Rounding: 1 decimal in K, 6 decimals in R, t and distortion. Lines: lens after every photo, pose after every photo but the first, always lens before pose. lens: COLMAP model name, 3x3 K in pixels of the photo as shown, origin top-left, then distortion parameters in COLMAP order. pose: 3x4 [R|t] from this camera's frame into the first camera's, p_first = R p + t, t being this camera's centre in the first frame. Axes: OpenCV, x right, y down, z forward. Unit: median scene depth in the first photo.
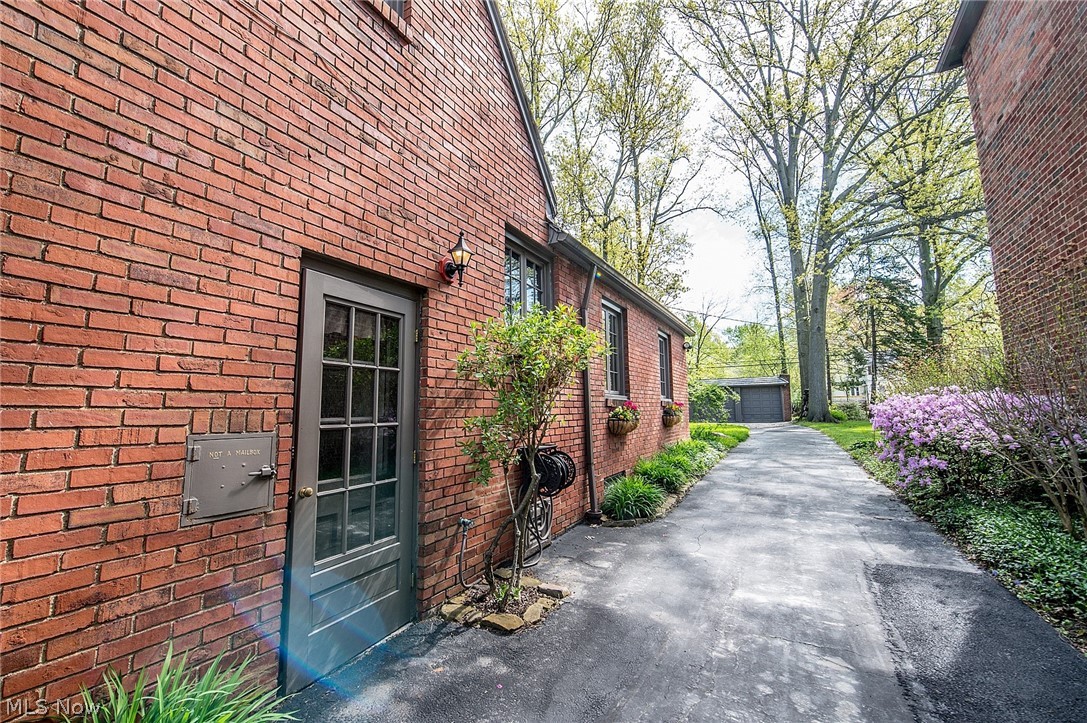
lens RADIAL K [[434.2, 0, 532.0], [0, 434.2, 360.1], [0, 0, 1]] dist [-0.006737, -0.000426]
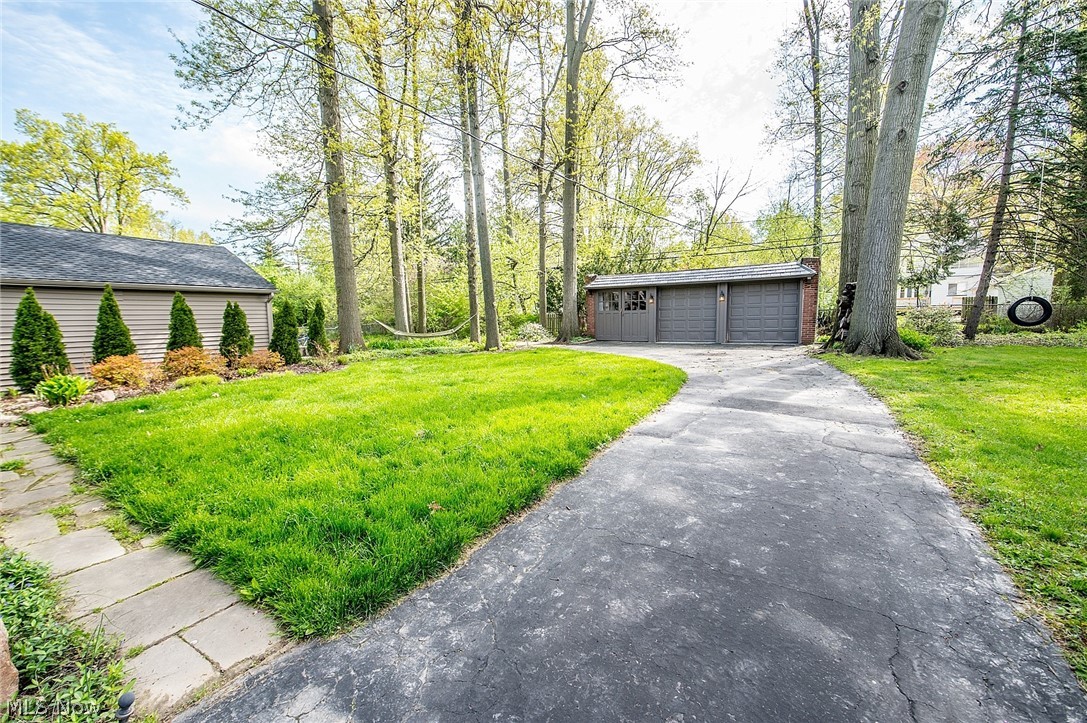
lens RADIAL K [[434.2, 0, 532.0], [0, 434.2, 360.1], [0, 0, 1]] dist [-0.006737, -0.000426]
pose [[0.998348, -0.001292, -0.057444, 0.280621], [0.013360, 0.977566, 0.210207, 0.041147], [0.055884, -0.210627, 0.975968, 0.449957]]
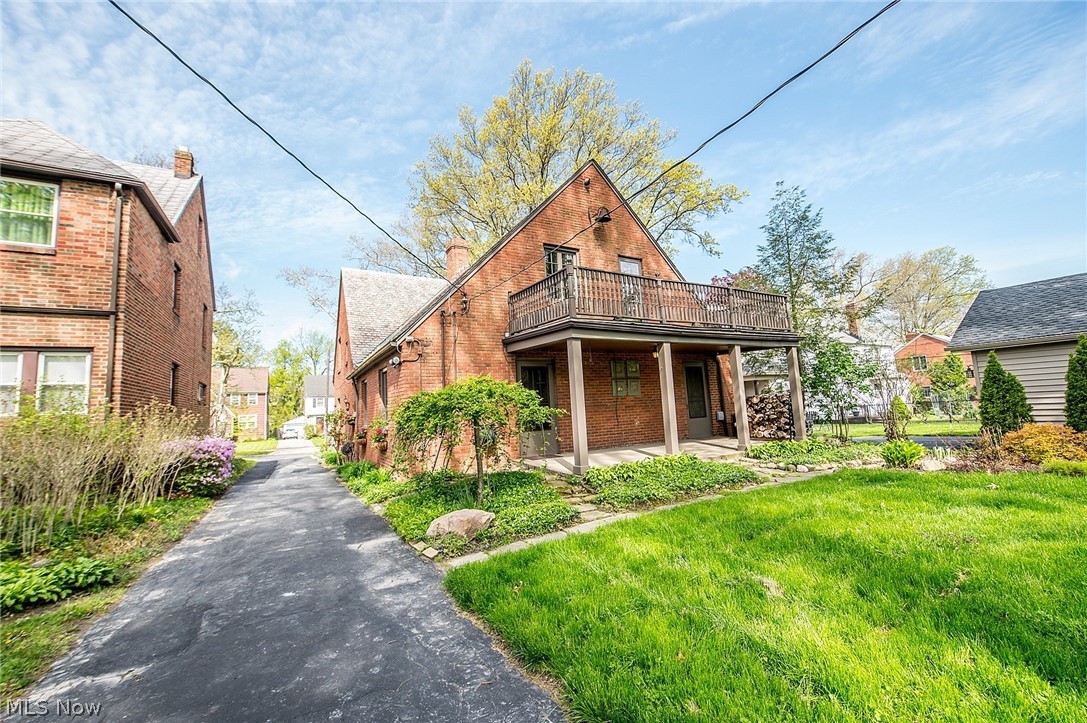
lens RADIAL K [[434.2, 0, 532.0], [0, 434.2, 360.1], [0, 0, 1]] dist [-0.006737, -0.000426]
pose [[-0.507948, -0.061677, -0.859177, 0.660096], [0.159159, 0.973539, -0.163982, 0.114498], [0.846556, -0.220040, -0.484690, 1.278972]]
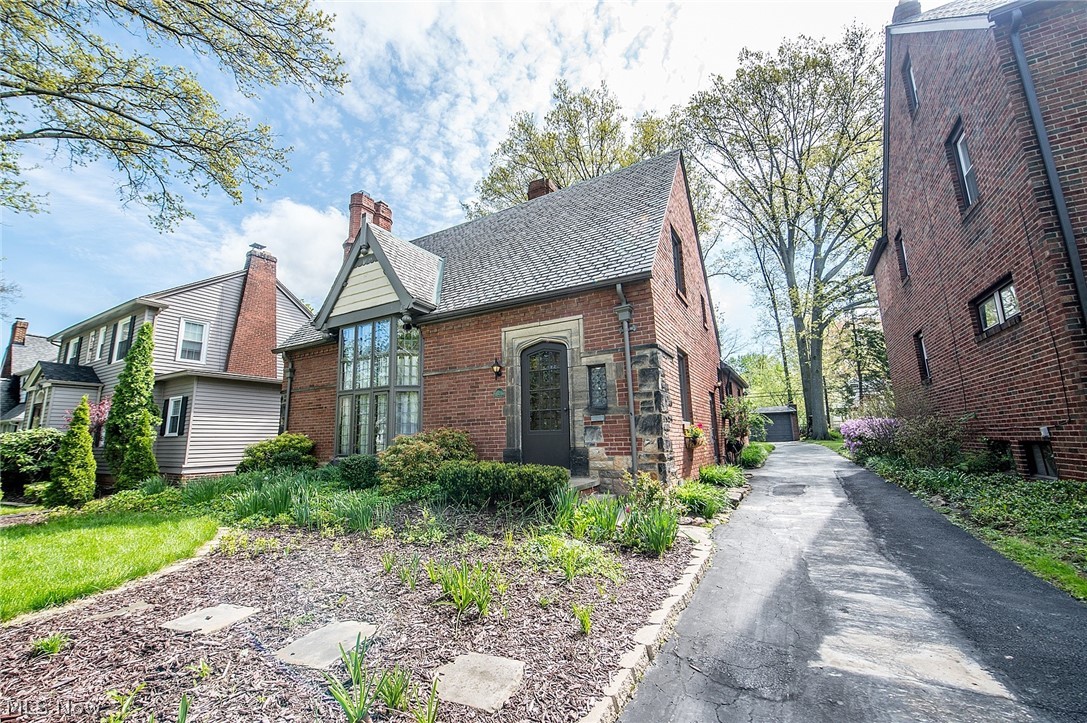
lens RADIAL K [[434.2, 0, 532.0], [0, 434.2, 360.1], [0, 0, 1]] dist [-0.006737, -0.000426]
pose [[0.999936, -0.011342, -0.000166, -0.203483], [0.011308, 0.997902, -0.063749, -0.025964], [0.000888, 0.063743, 0.997966, -0.315339]]
